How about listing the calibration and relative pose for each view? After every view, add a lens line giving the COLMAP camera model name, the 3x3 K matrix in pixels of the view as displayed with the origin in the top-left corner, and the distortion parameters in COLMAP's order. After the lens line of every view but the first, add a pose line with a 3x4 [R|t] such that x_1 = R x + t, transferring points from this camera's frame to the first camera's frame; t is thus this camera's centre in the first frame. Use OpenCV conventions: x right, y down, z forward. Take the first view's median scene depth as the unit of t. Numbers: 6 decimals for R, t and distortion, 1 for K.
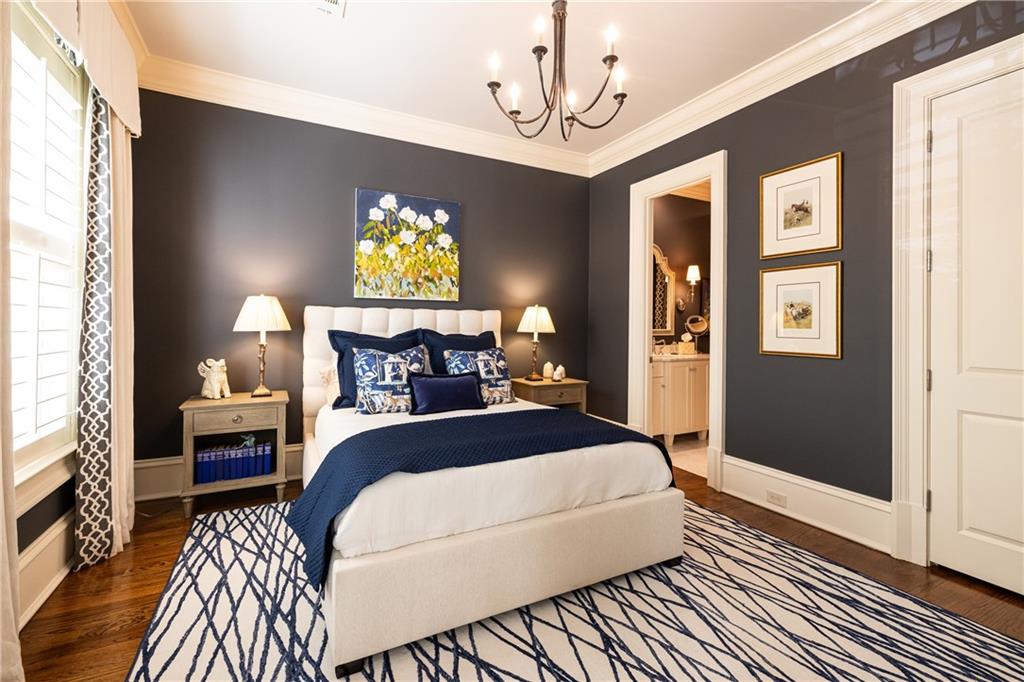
lens RADIAL K [[440.2, 0, 511.0], [0, 440.2, 330.6], [0, 0, 1]] dist [-0.003459, 0.000685]
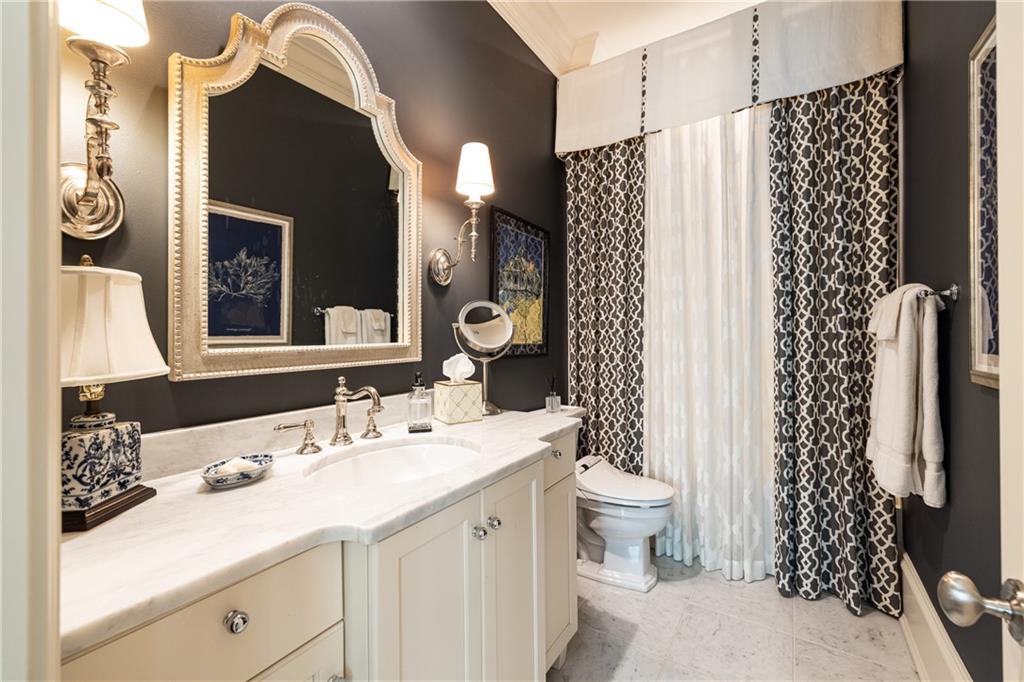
lens RADIAL K [[440.2, 0, 513.4], [0, 440.2, 335.6], [0, 0, 1]] dist [-0.003459, 0.000685]
pose [[0.872093, -0.008182, 0.489271, 0.276382], [0.012386, 0.999909, -0.005357, -0.005392], [-0.489183, 0.010732, 0.872115, 0.697698]]
